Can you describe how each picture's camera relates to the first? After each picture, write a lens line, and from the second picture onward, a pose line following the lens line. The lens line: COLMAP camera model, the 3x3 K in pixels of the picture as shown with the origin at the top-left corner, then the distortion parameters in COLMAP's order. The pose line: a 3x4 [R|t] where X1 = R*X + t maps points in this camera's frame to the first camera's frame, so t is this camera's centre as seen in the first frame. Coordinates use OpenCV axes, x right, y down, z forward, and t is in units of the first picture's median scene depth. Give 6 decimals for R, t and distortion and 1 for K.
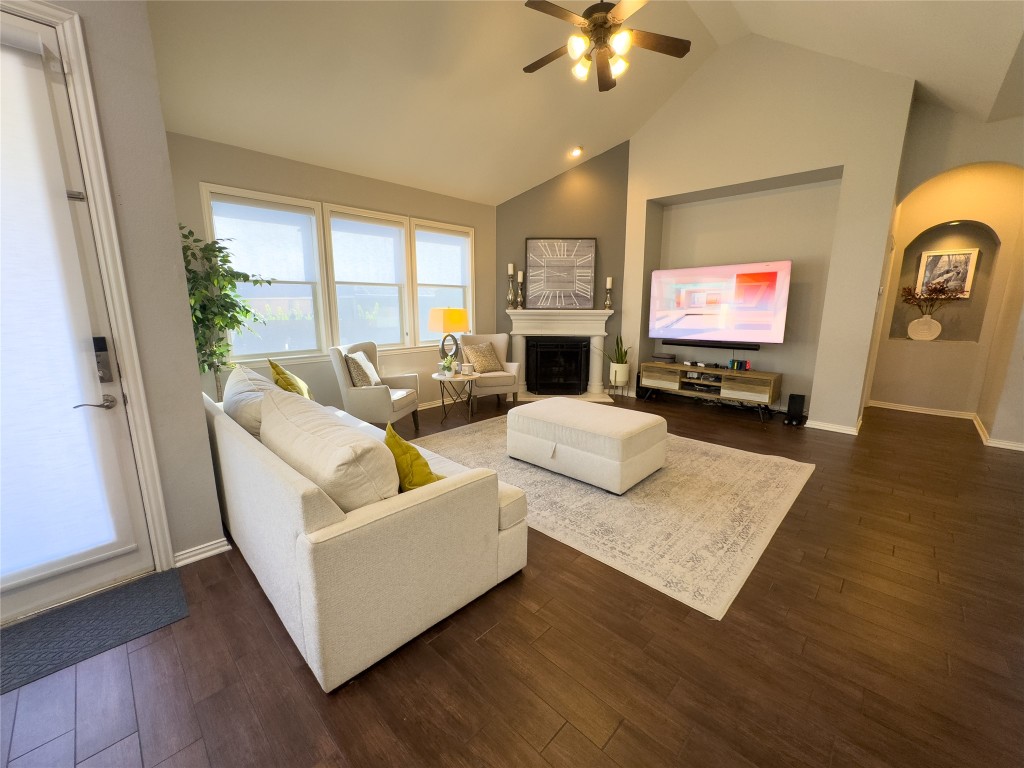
lens RADIAL K [[412.7, 0, 500.8], [0, 412.7, 383.8], [0, 0, 1]] dist [-0.013585, 0.004555]
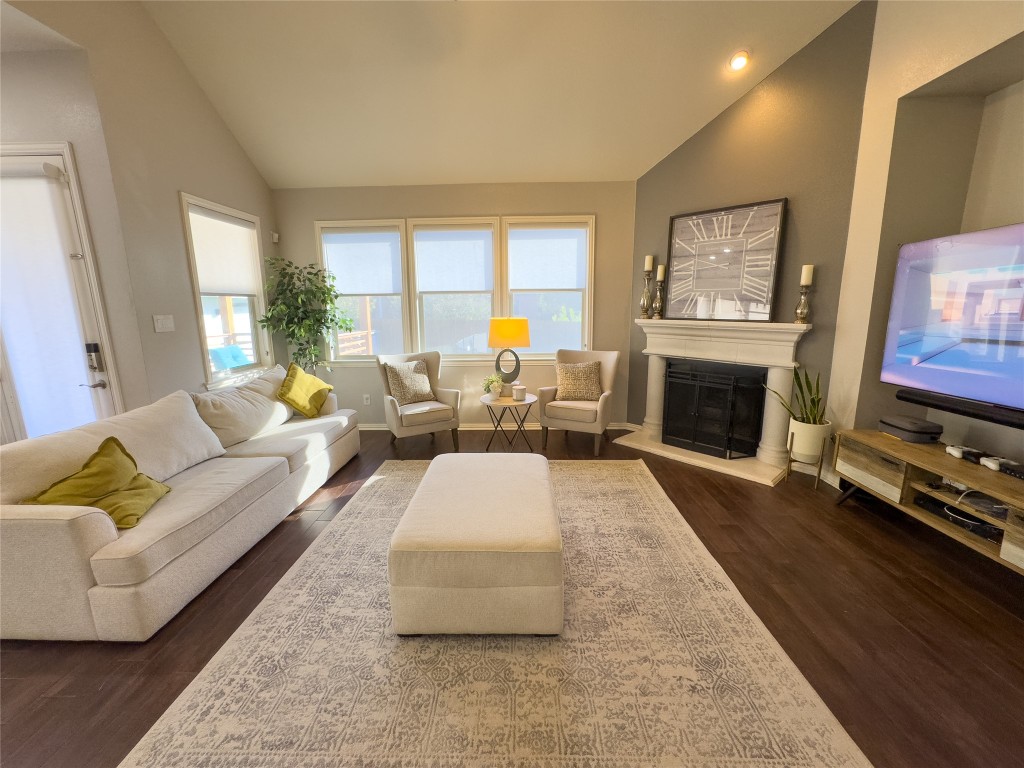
lens RADIAL K [[412.7, 0, 504.5], [0, 412.7, 381.0], [0, 0, 1]] dist [-0.013585, 0.004555]
pose [[0.685622, 0.127117, -0.716773, 0.430873], [-0.127683, 0.990371, 0.053504, -0.087774], [0.716673, 0.054836, 0.695251, 0.359110]]
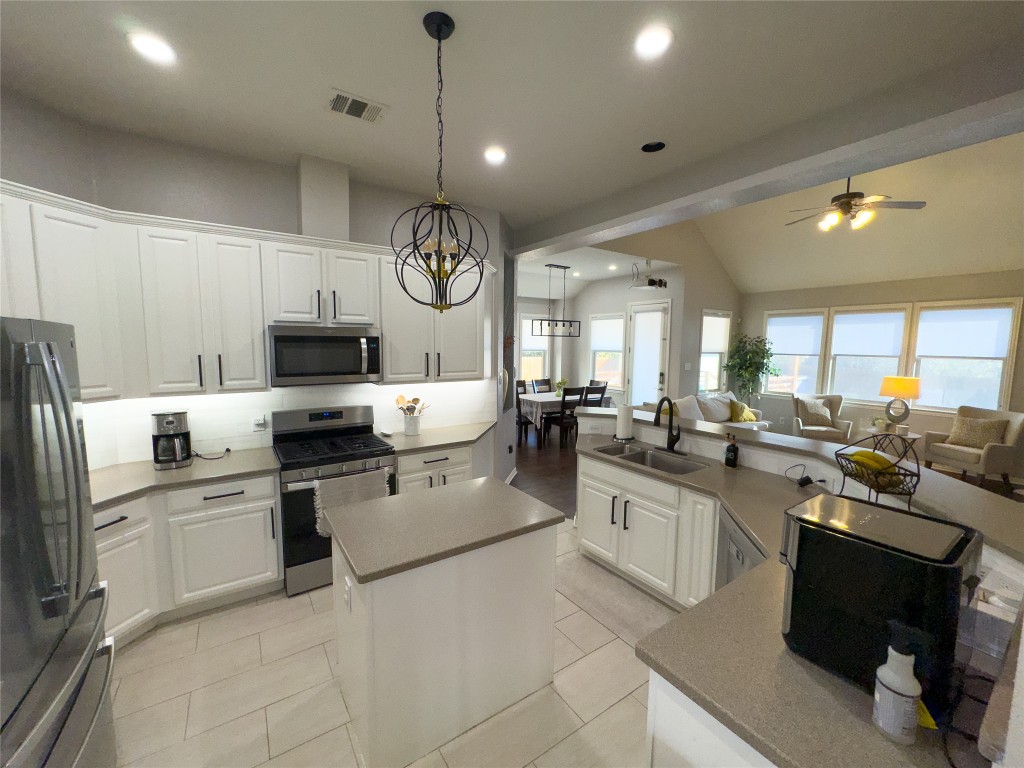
lens RADIAL K [[412.7, 0, 509.4], [0, 412.7, 382.6], [0, 0, 1]] dist [-0.013585, 0.004555]
pose [[-0.189240, 0.092377, -0.977576, 1.102499], [-0.200028, 0.971063, 0.130483, -0.083374], [0.961341, 0.220236, -0.165286, 0.087479]]
